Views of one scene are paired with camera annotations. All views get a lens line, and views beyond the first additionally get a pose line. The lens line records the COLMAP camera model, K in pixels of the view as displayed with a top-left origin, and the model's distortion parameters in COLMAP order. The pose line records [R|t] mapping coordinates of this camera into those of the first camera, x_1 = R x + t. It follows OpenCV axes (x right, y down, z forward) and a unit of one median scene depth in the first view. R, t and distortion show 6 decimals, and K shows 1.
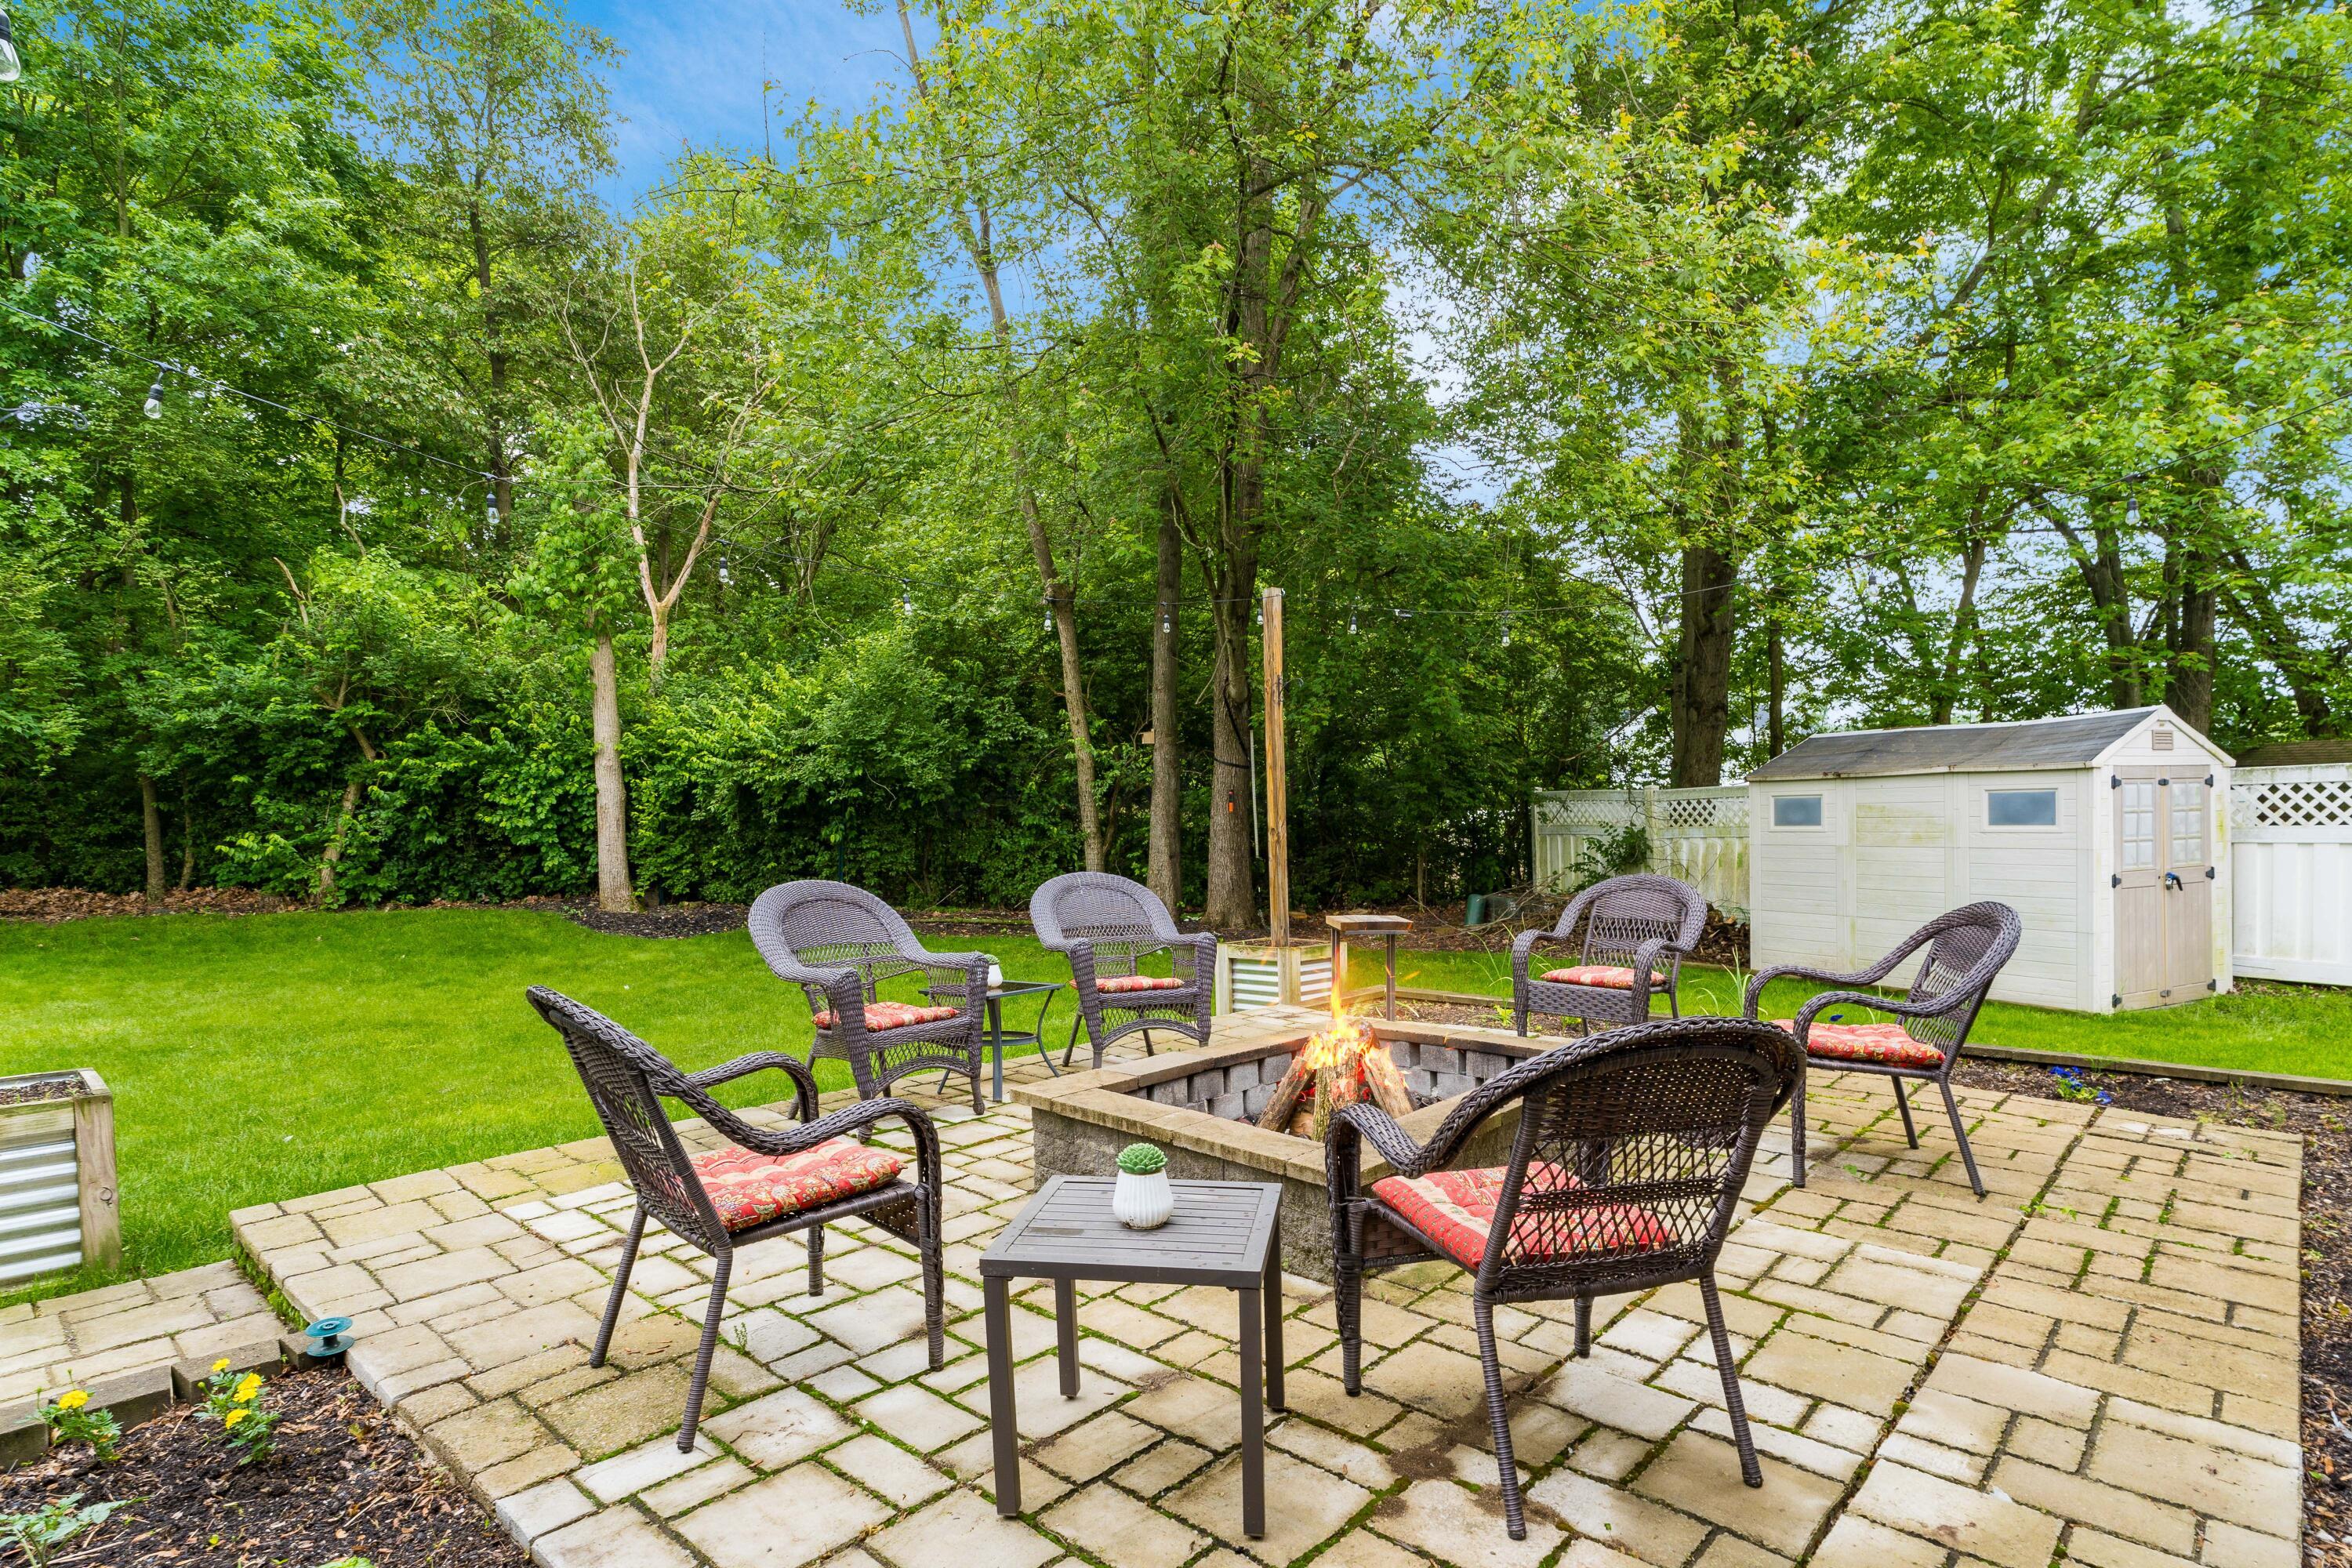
lens RADIAL K [[1228.1, 0, 1145.2], [0, 1228.1, 871.3], [0, 0, 1]] dist [-0.003735, -0.001135]
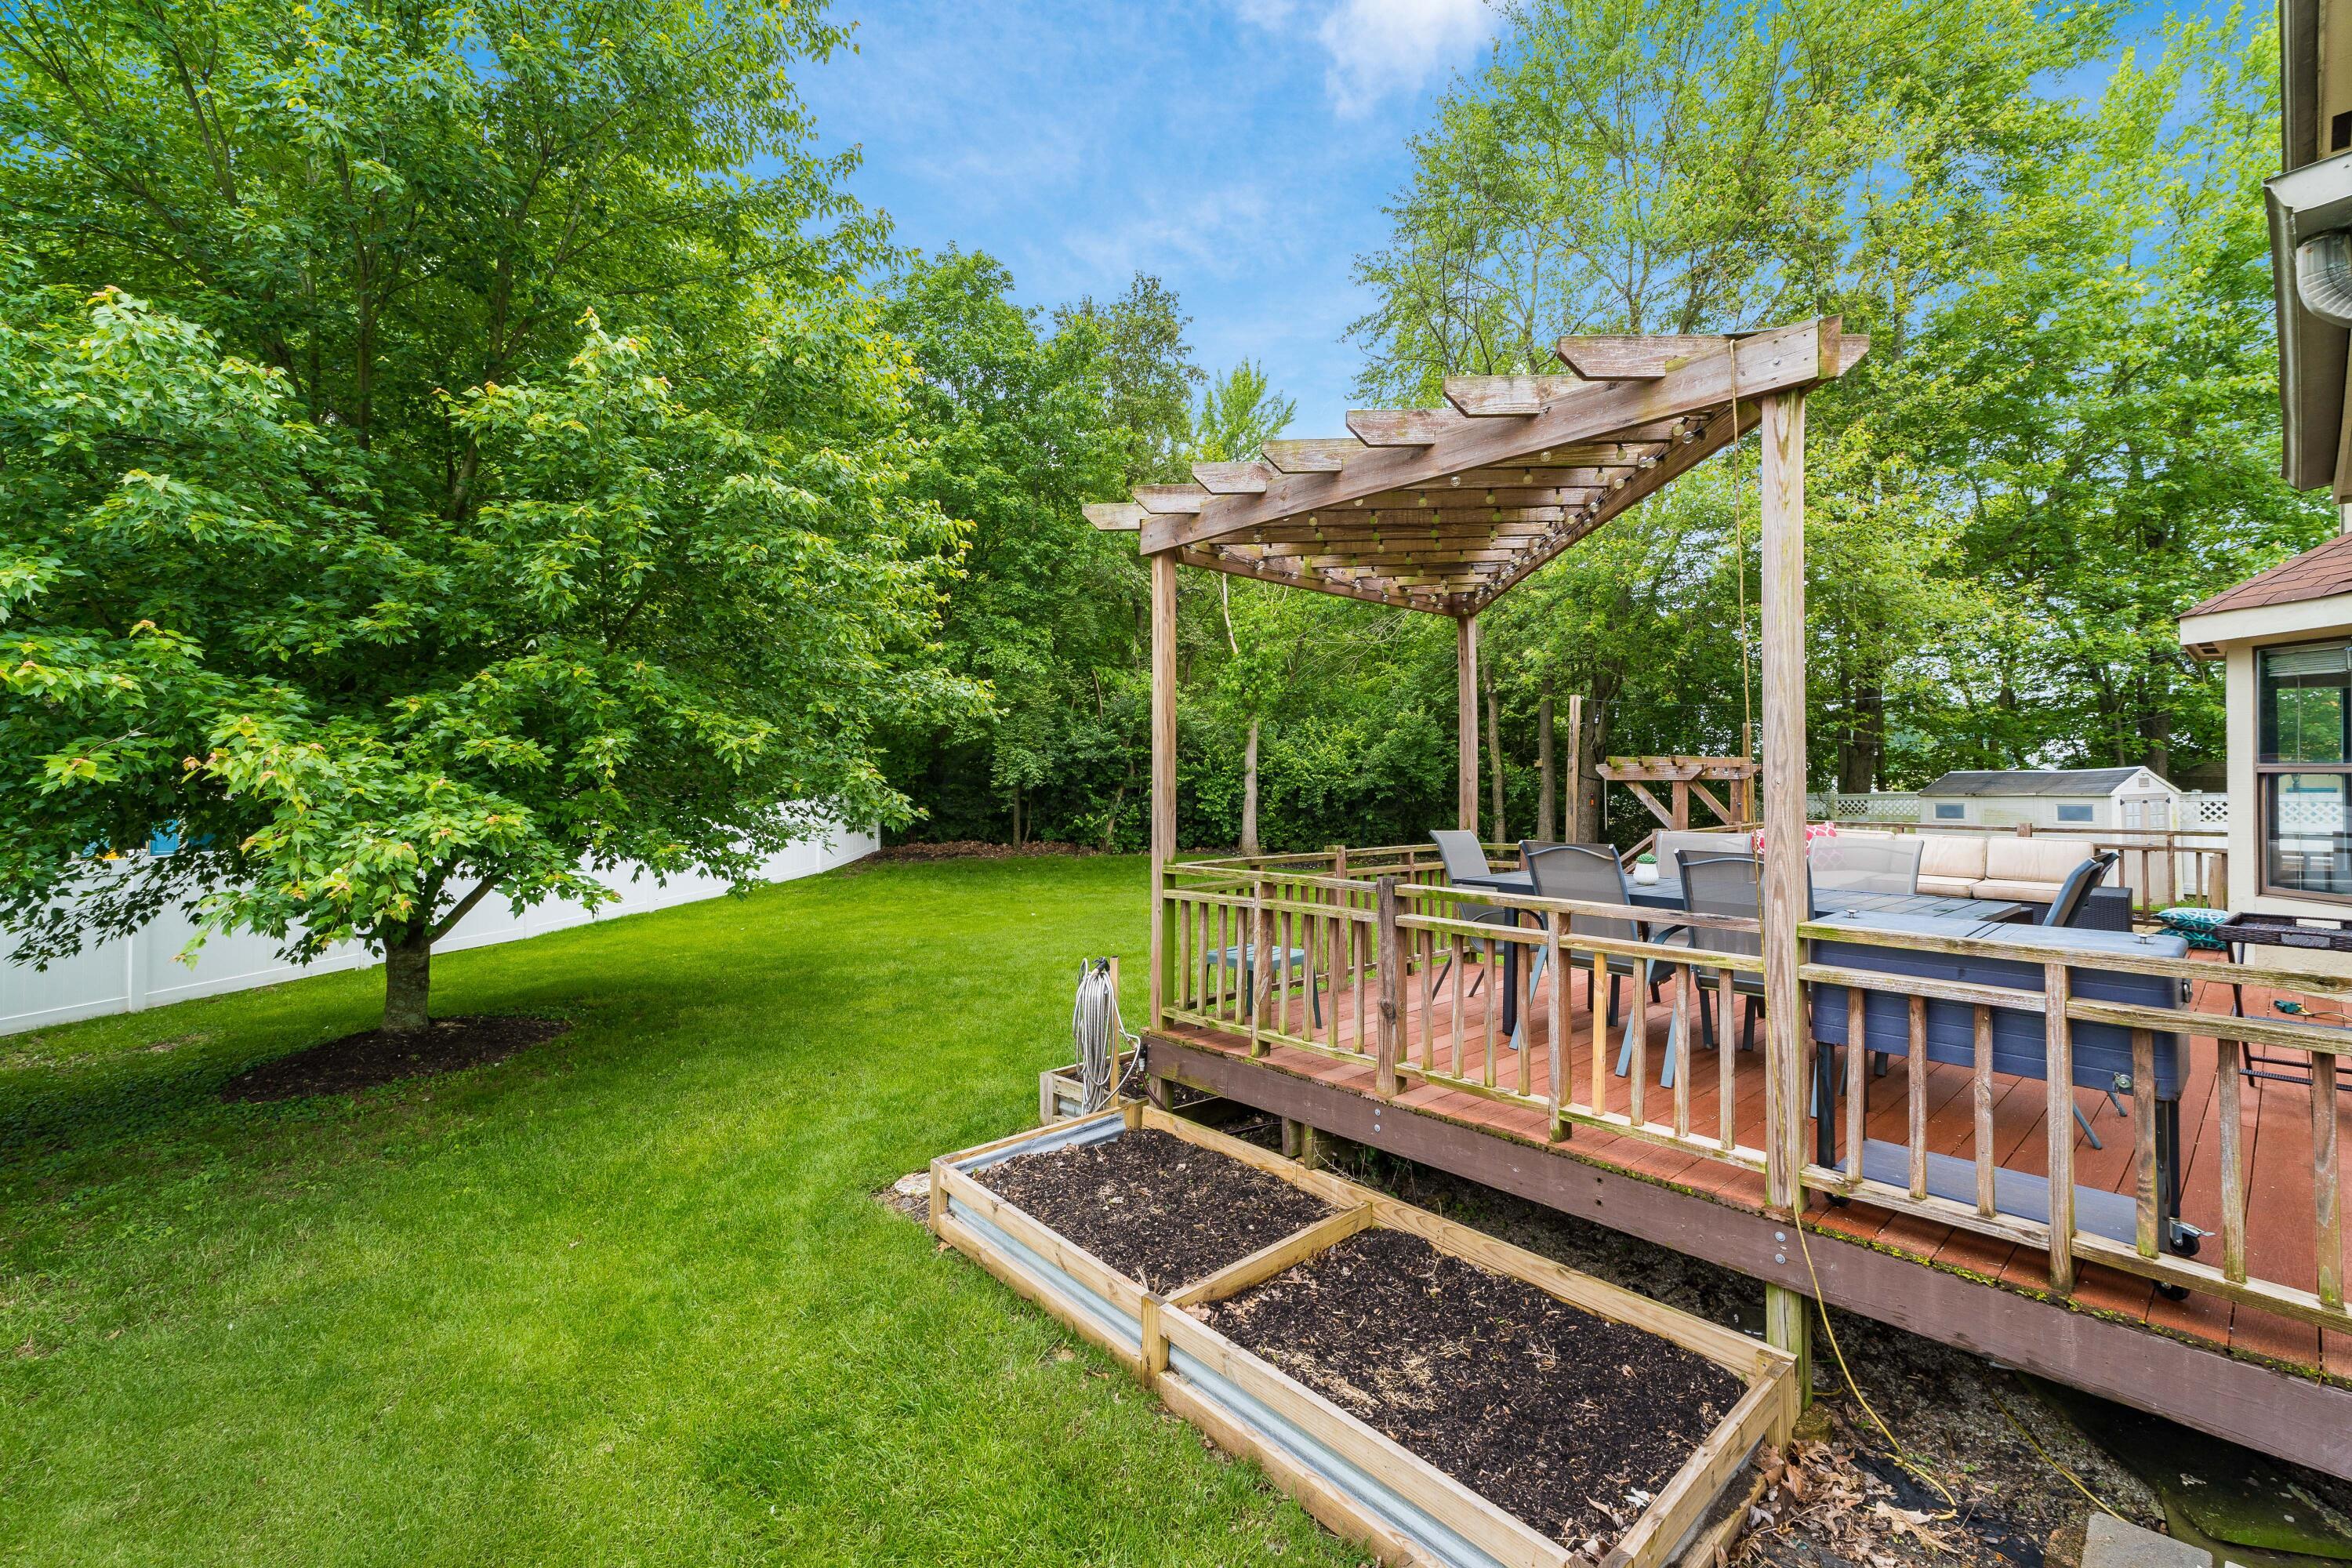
lens RADIAL K [[987.0, 0, 1183.8], [0, 987.0, 785.5], [0, 0, 1]] dist [0.006682, -0.001558]
pose [[0.997630, 0.004484, -0.068665, -0.446440], [-0.007694, 0.998886, -0.046557, -0.003722], [0.068380, 0.046975, 0.996553, -0.519644]]
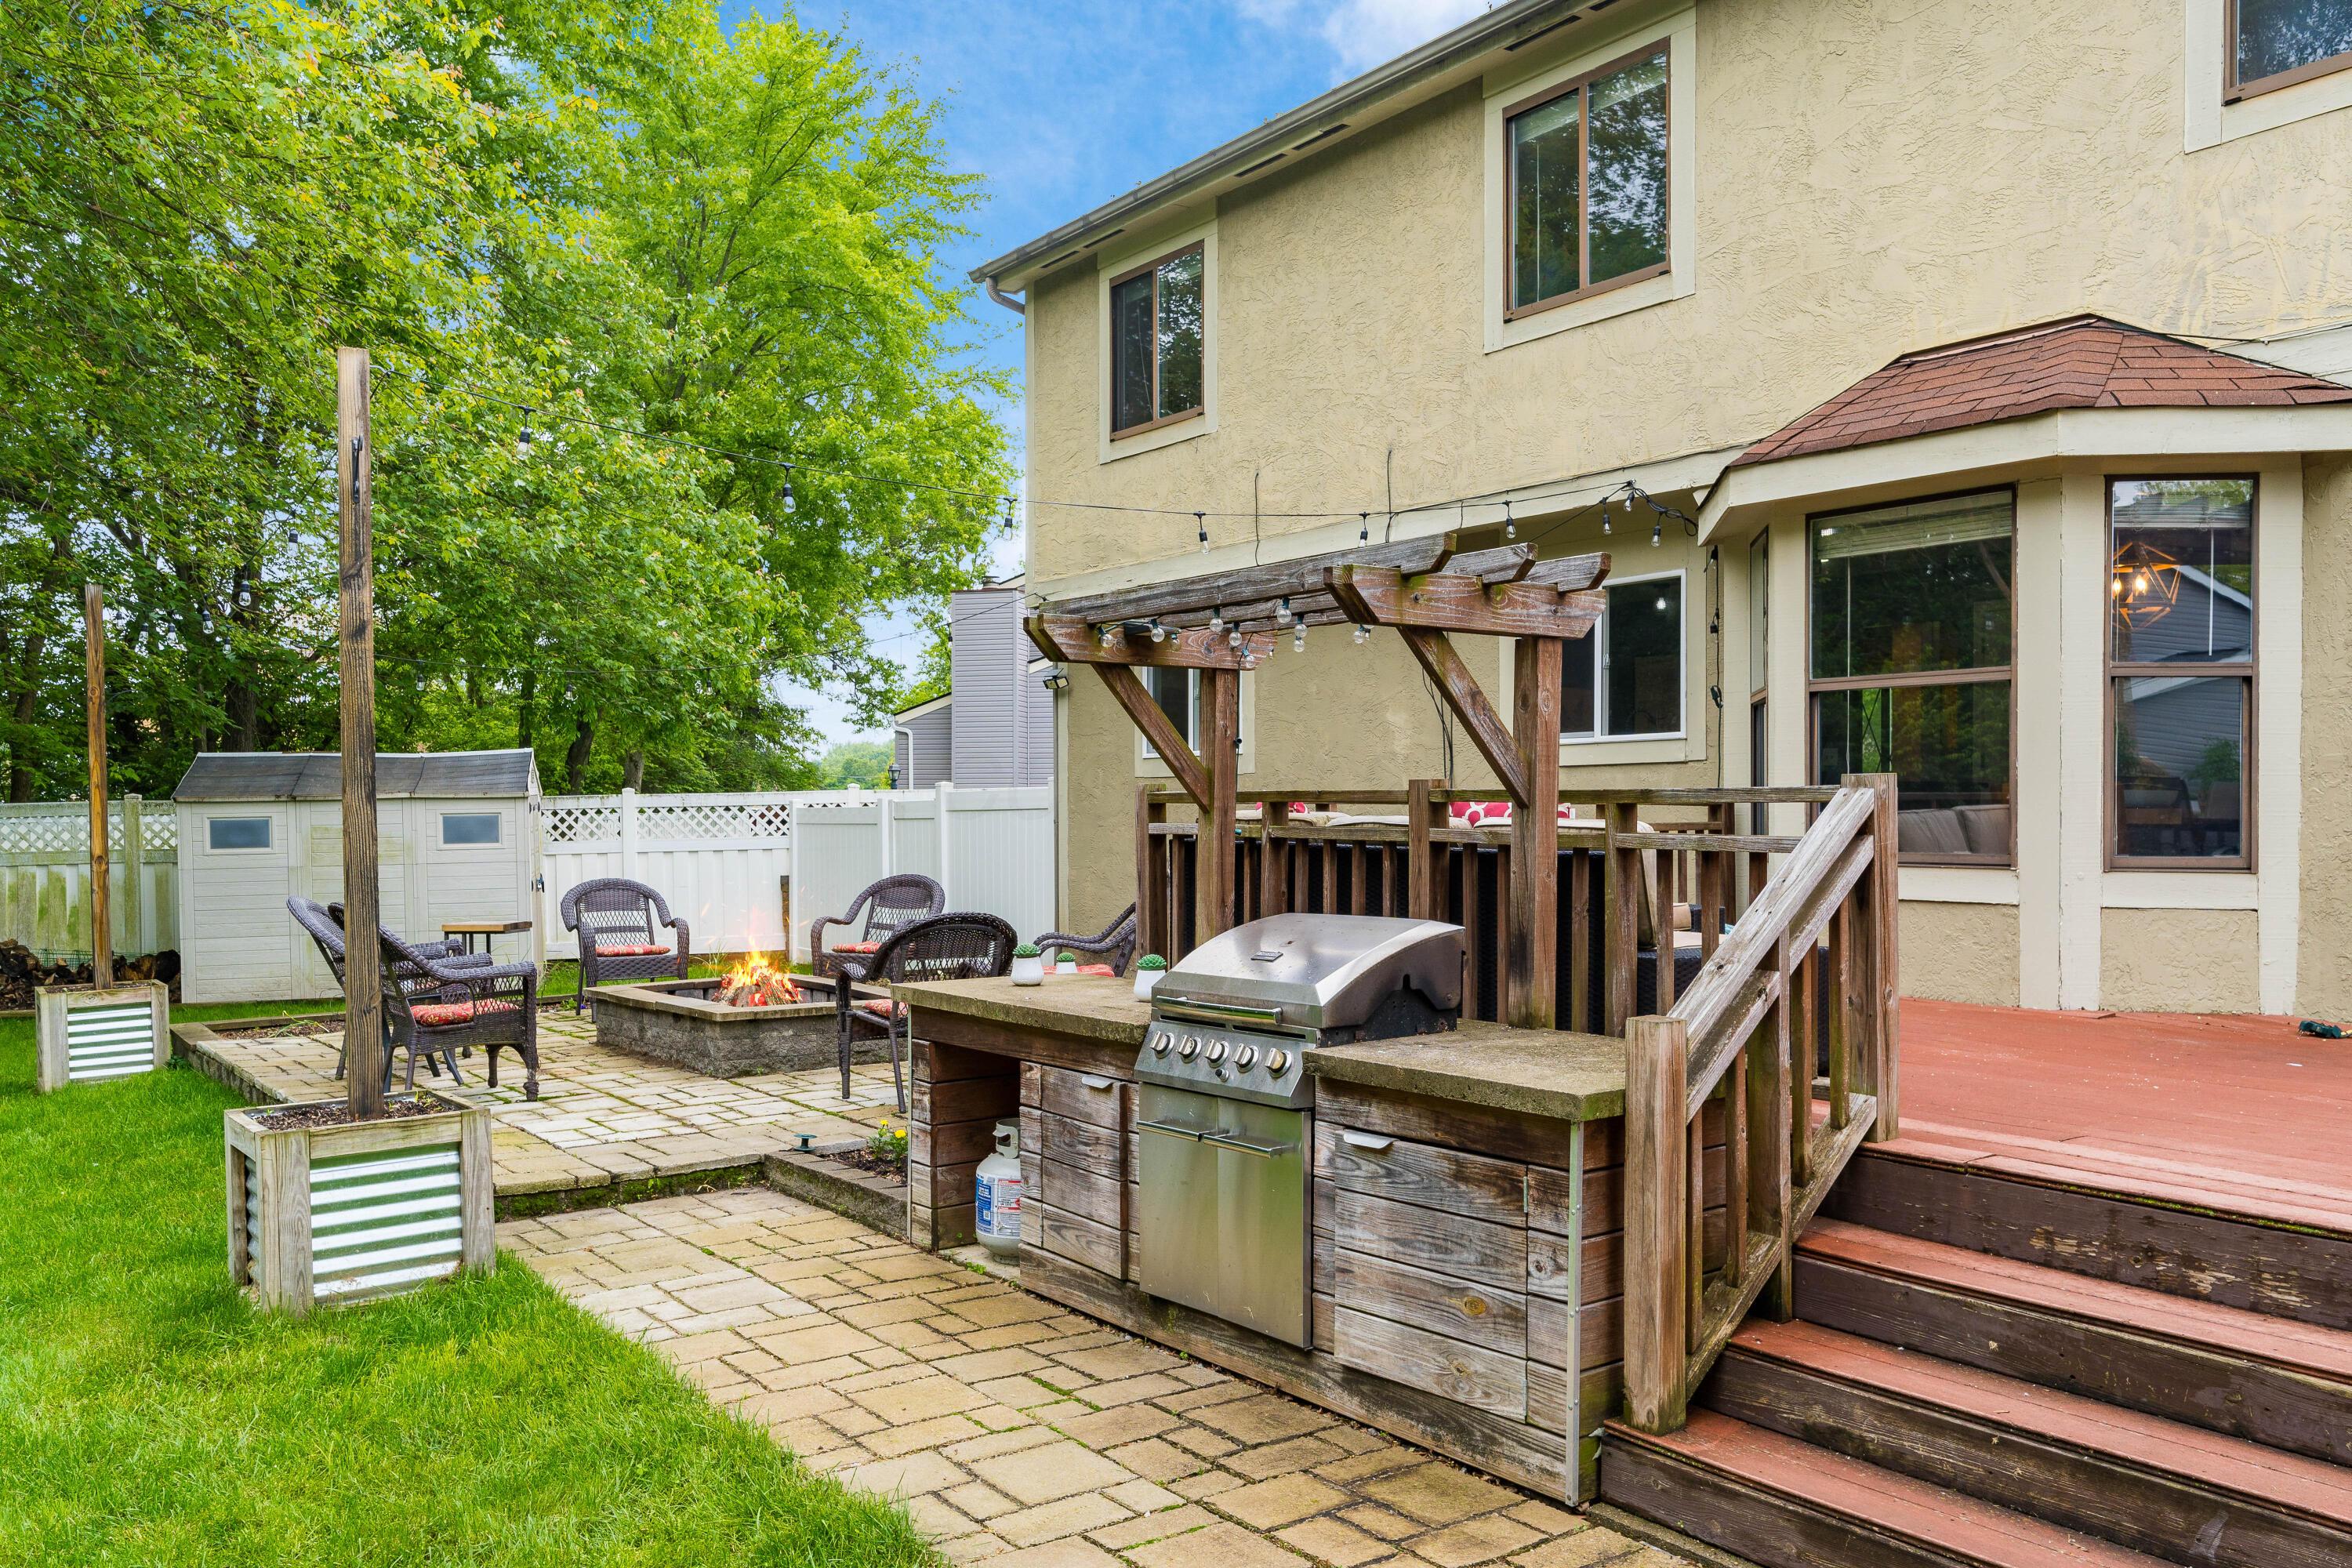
lens RADIAL K [[1783.2, 0, 1176.1], [0, 1783.2, 829.9], [0, 0, 1]] dist [0.004388, 0.003530]
pose [[0.187069, -0.007055, 0.982321, -0.522329], [0.056112, 0.998418, -0.003515, -0.003648], [-0.980743, 0.055777, 0.187169, -0.000164]]
